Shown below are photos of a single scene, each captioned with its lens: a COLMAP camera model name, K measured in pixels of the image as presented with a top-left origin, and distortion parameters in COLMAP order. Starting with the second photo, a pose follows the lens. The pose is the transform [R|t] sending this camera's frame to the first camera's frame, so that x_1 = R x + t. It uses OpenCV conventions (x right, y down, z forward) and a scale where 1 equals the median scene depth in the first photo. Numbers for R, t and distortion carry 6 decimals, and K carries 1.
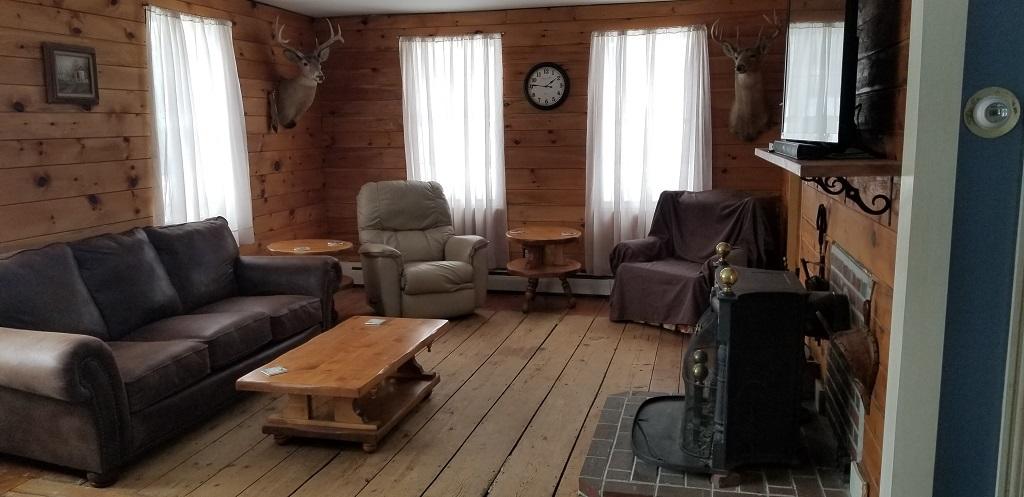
lens RADIAL K [[803.6, 0, 508.7], [0, 803.6, 259.4], [0, 0, 1]] dist [0.043493, -0.101232]
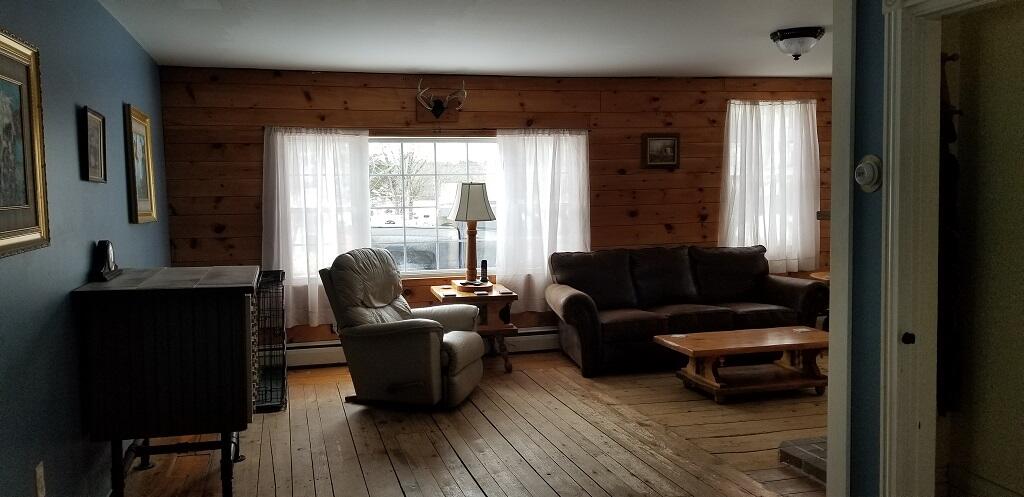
lens RADIAL K [[803.6, 0, 461.3], [0, 803.6, 249.3], [0, 0, 1]] dist [0.043493, -0.101232]
pose [[0.443982, 0.066610, -0.893557, 0.684795], [-0.130005, 0.991470, 0.009313, 0.008053], [0.886555, 0.112032, 0.448854, -0.073101]]
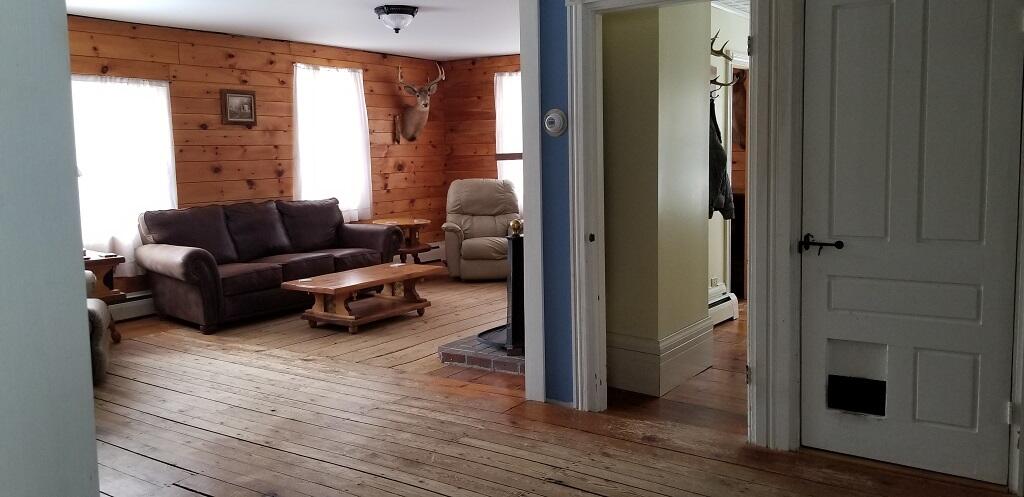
lens RADIAL K [[803.6, 0, 519.6], [0, 803.6, 242.2], [0, 0, 1]] dist [0.043493, -0.101232]
pose [[0.937507, 0.035456, -0.346156, 0.533305], [-0.051141, 0.998032, -0.036283, 0.072895], [0.344188, 0.051718, 0.937475, -0.321206]]
